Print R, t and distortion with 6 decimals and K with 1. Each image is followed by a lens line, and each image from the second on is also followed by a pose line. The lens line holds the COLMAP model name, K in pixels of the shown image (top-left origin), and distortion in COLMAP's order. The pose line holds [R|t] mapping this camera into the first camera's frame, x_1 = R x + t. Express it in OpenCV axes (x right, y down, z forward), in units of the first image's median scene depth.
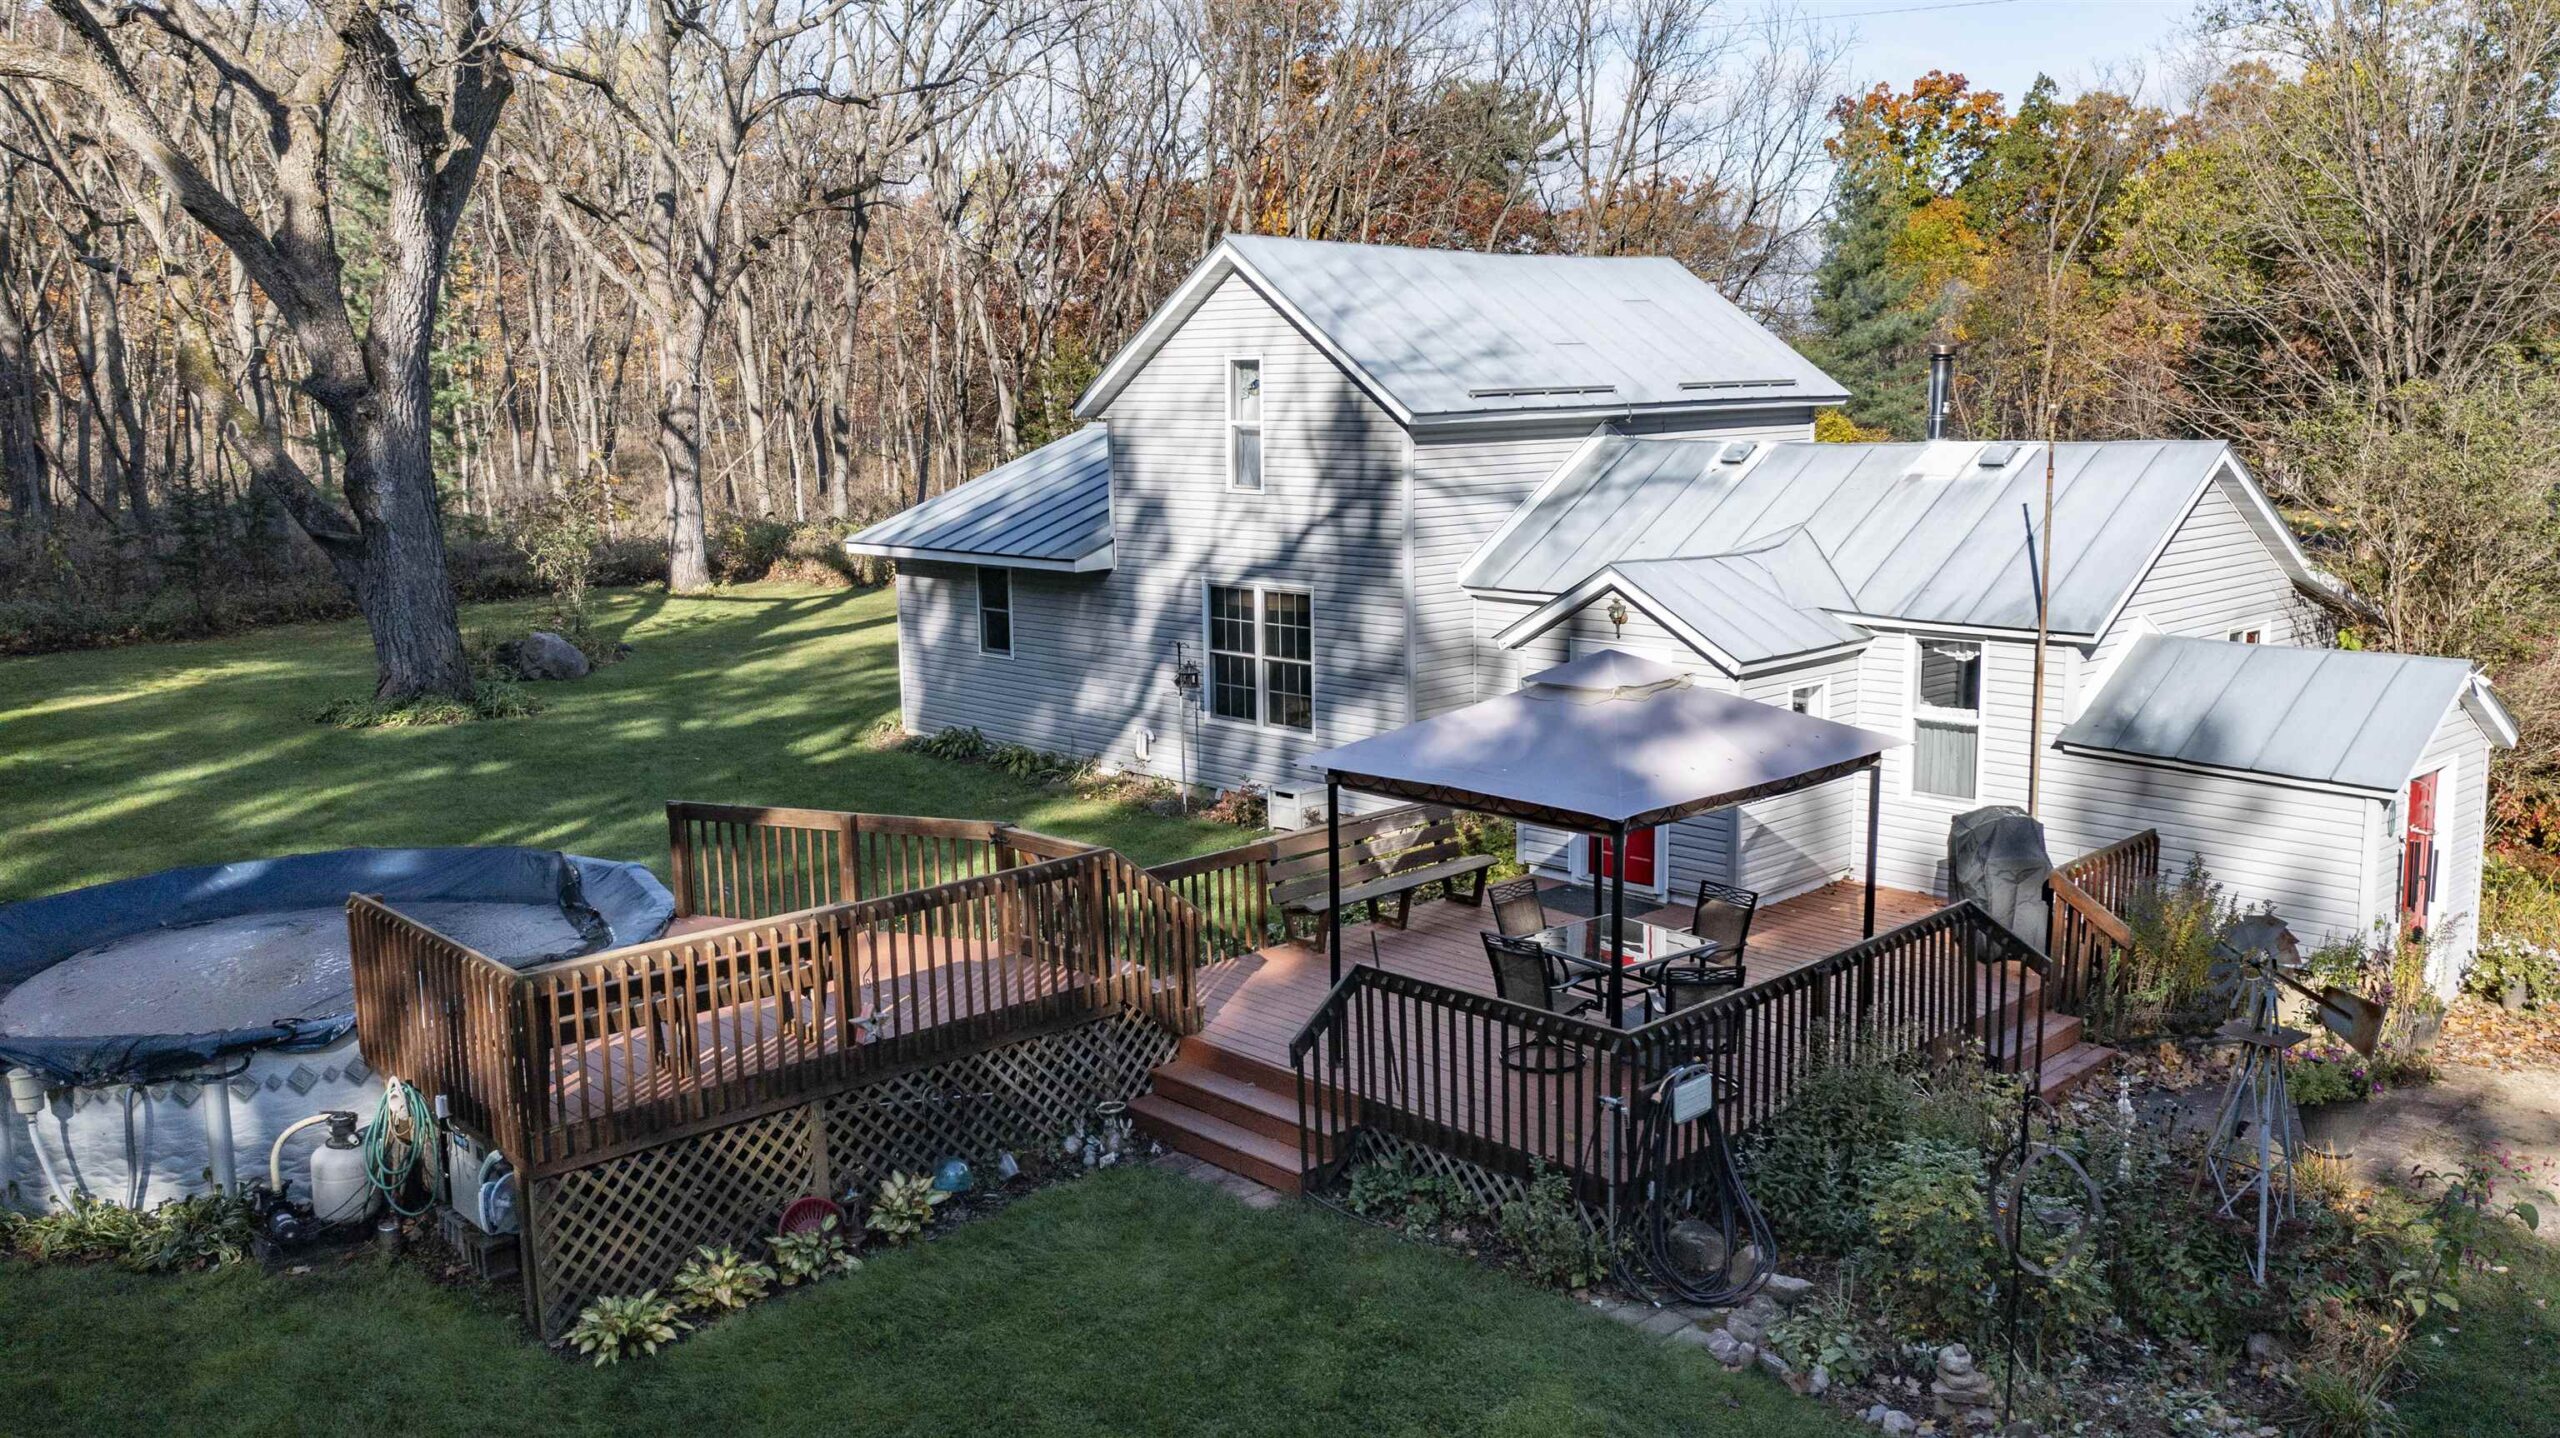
lens RADIAL K [[2013.5, 0, 1280.0], [0, 2013.5, 719.0], [0, 0, 1]] dist [-0.018828, 0.002492]
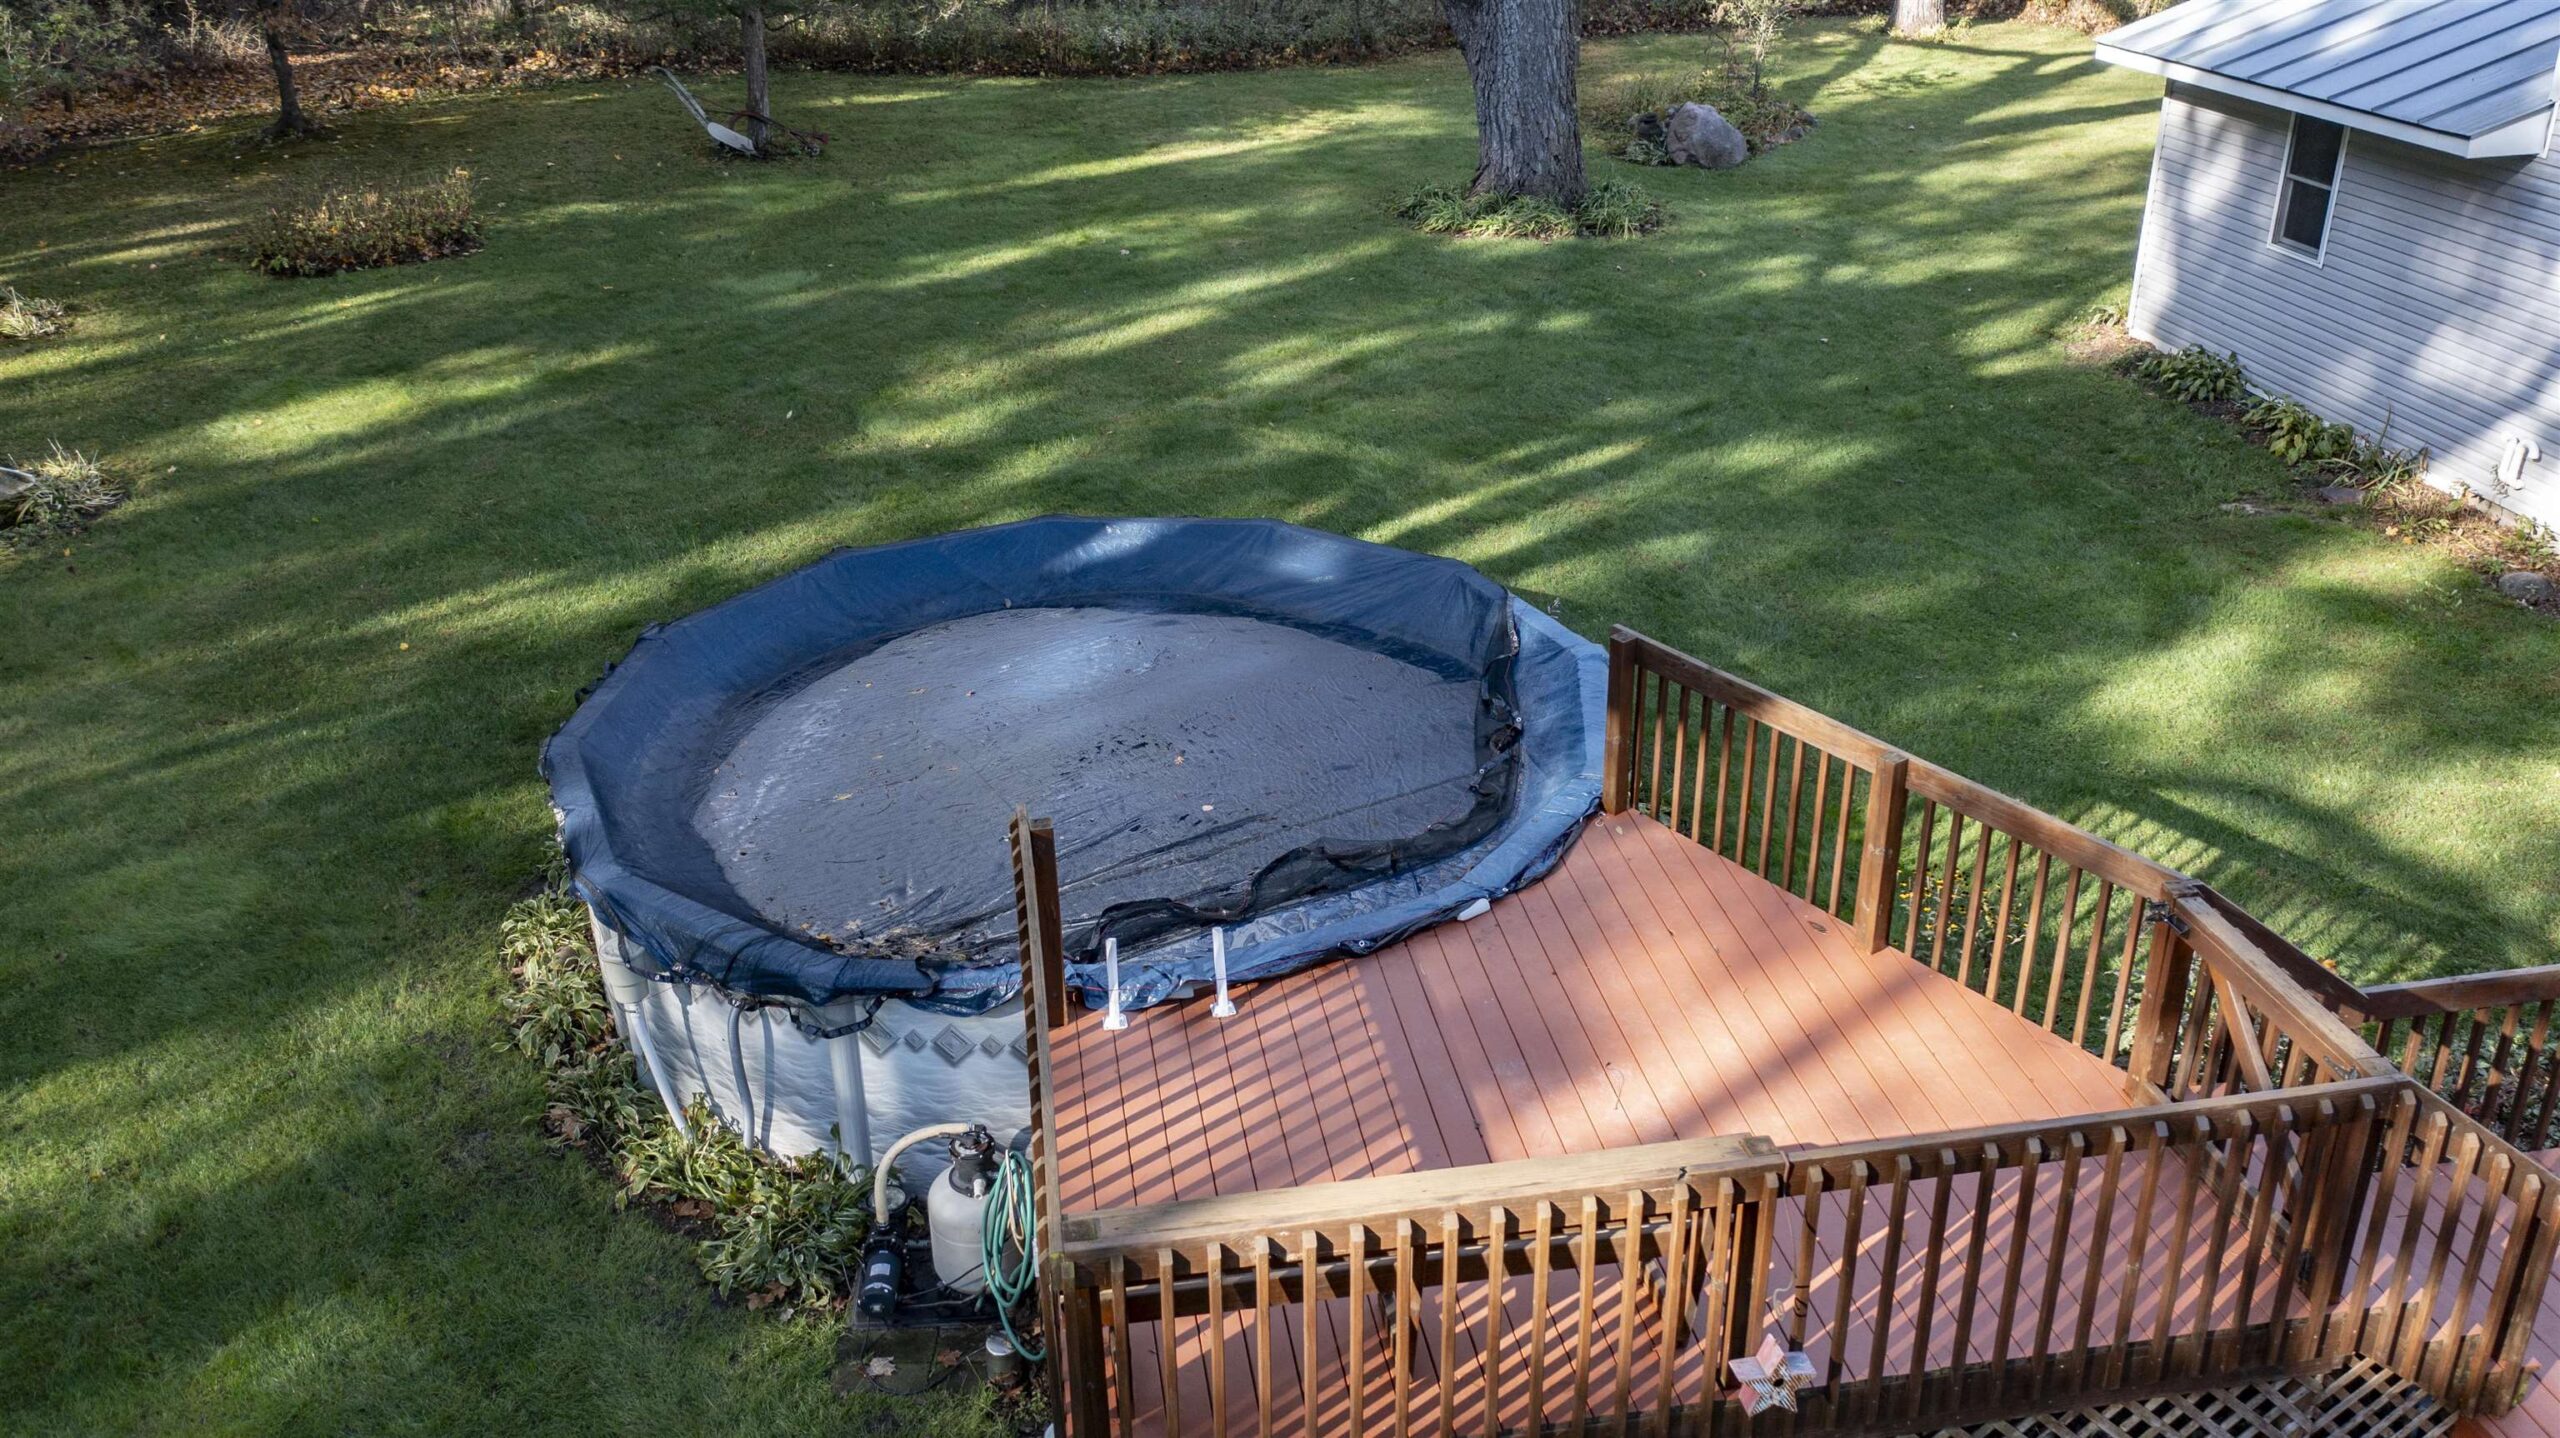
lens RADIAL K [[2019.1, 0, 1280.0], [0, 2019.1, 719.0], [0, 0, 1]] dist [-0.016958, -0.000219]
pose [[0.823362, 0.248214, -0.510358, -0.057648], [-0.086288, 0.943580, 0.319705, -0.092160], [0.560919, -0.219195, 0.798326, 0.360798]]
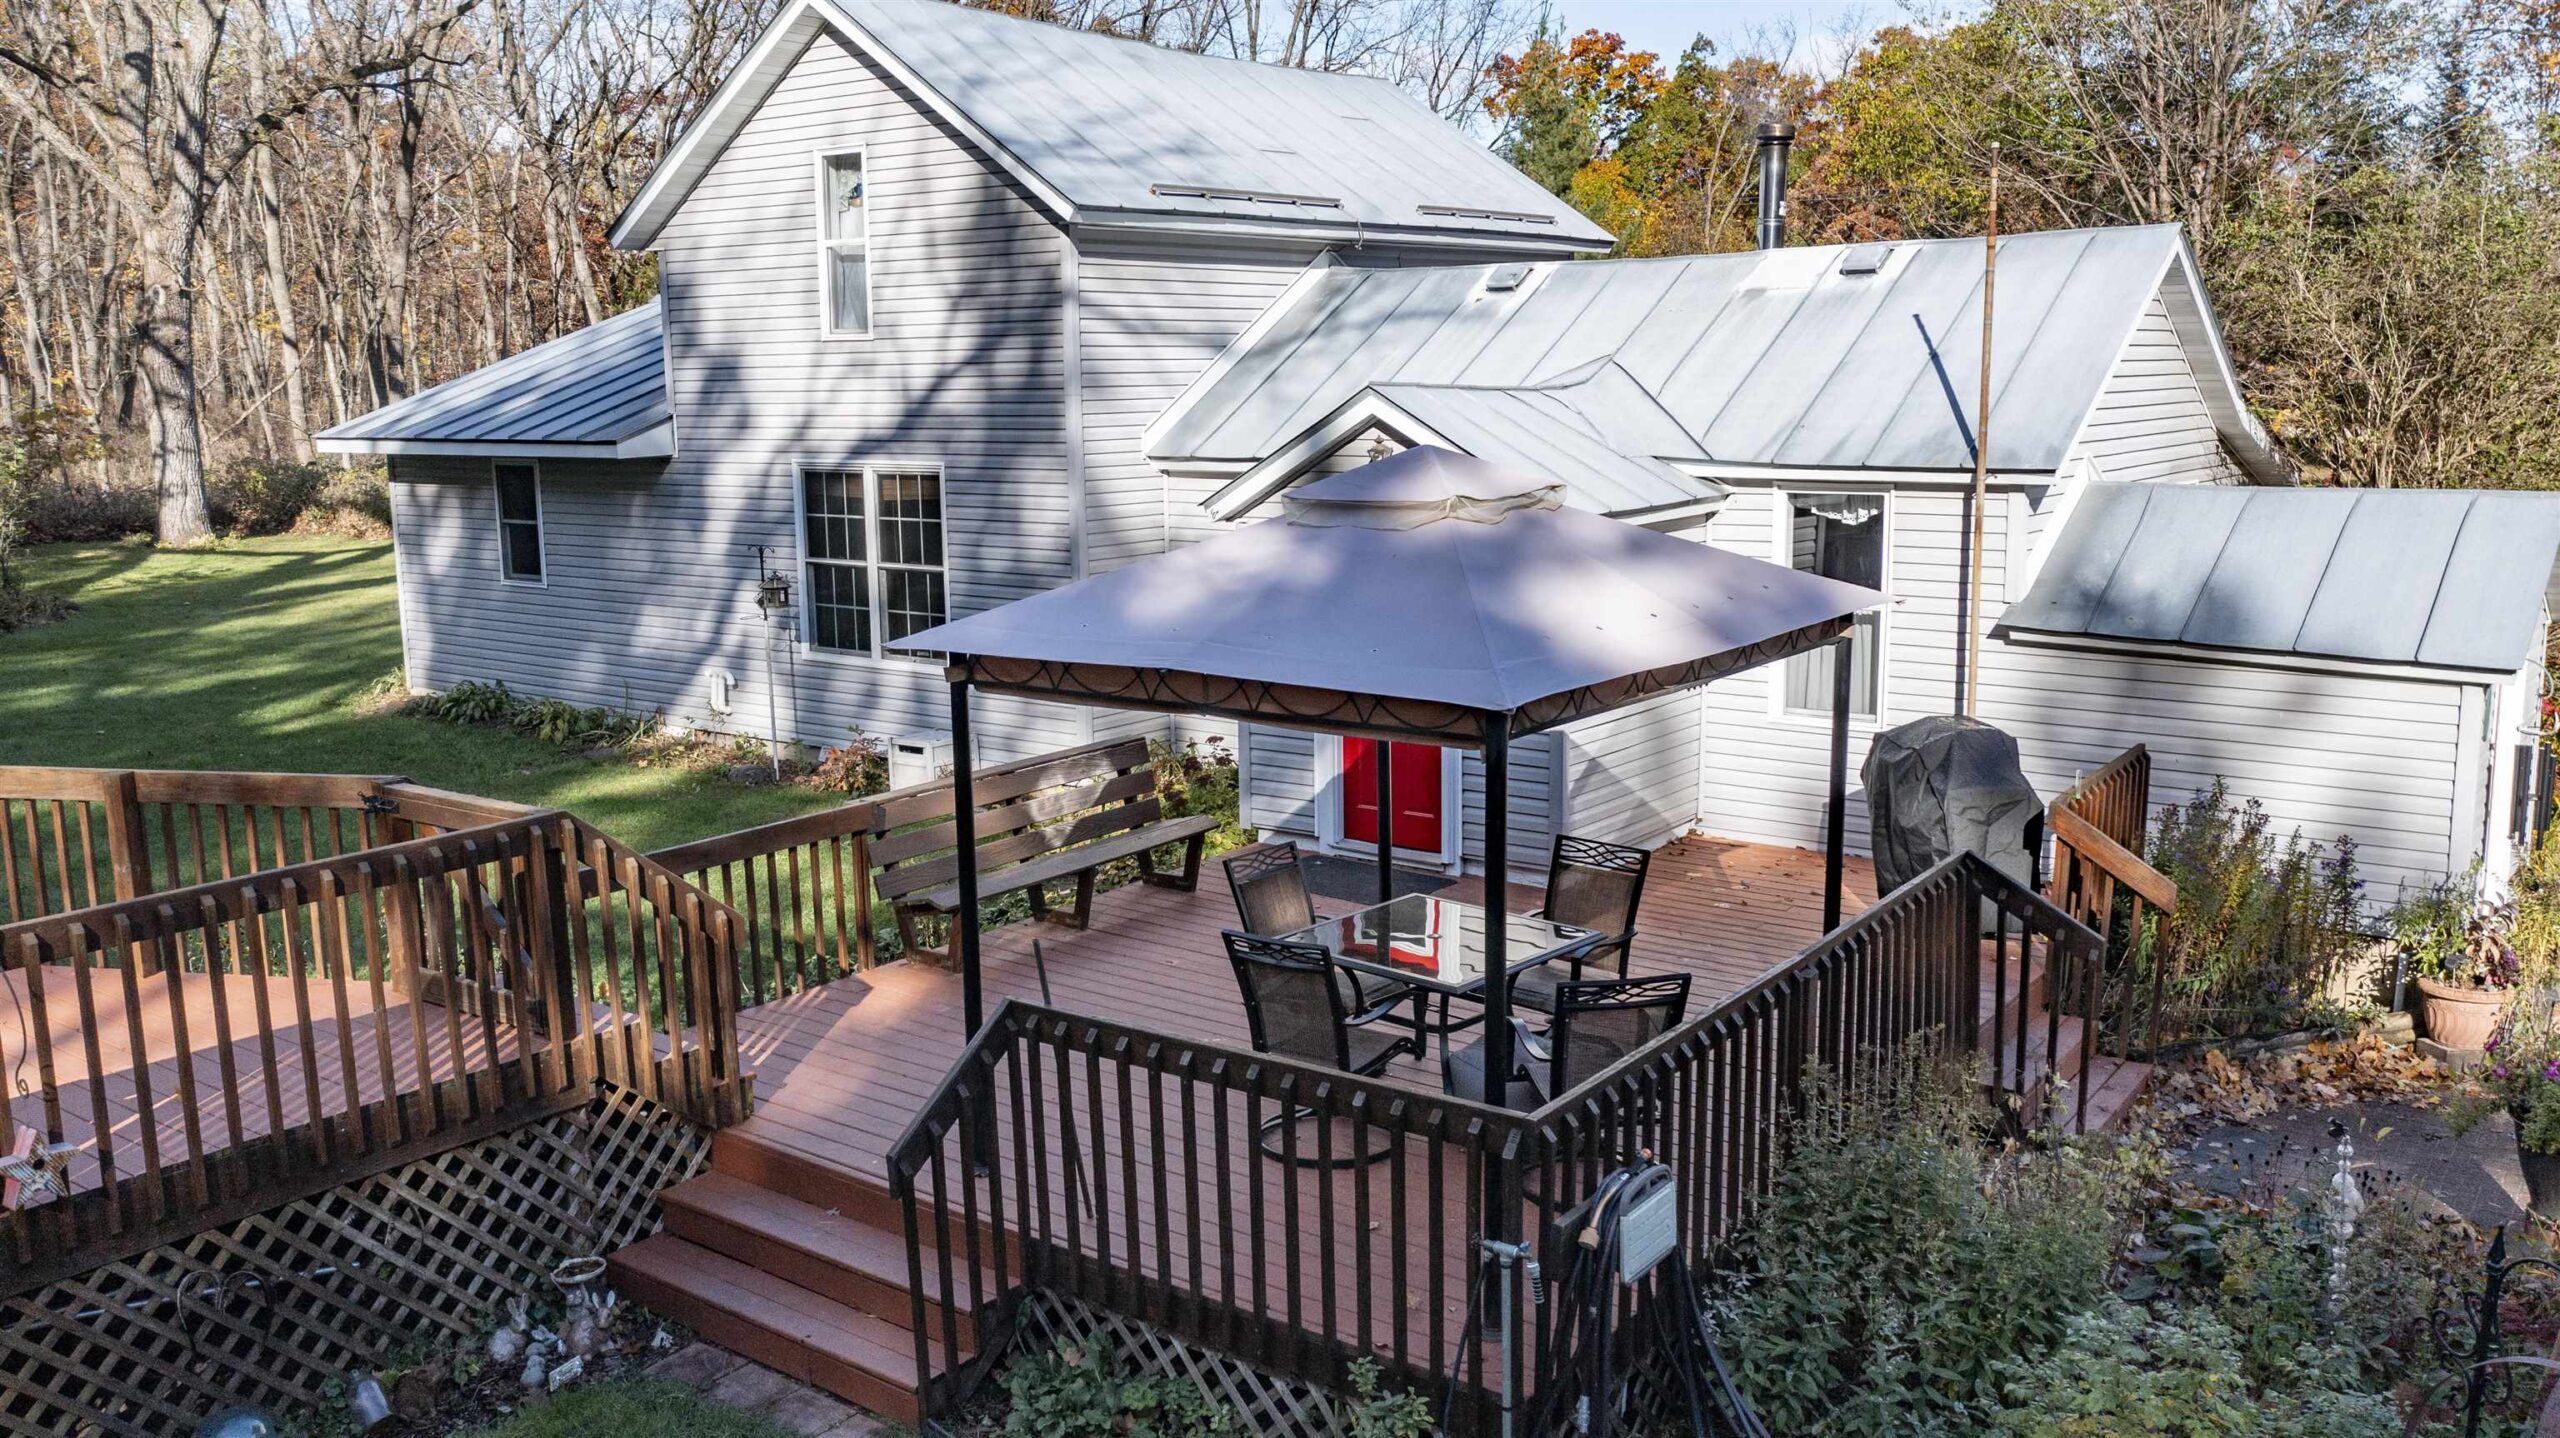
lens RADIAL K [[2019.1, 0, 1280.0], [0, 2019.1, 719.0], [0, 0, 1]] dist [-0.016958, -0.000219]
pose [[0.985724, -0.025484, 0.166429, 0.013783], [0.024652, 0.999671, 0.007068, 0.027431], [-0.166554, -0.002864, 0.986028, 0.286157]]
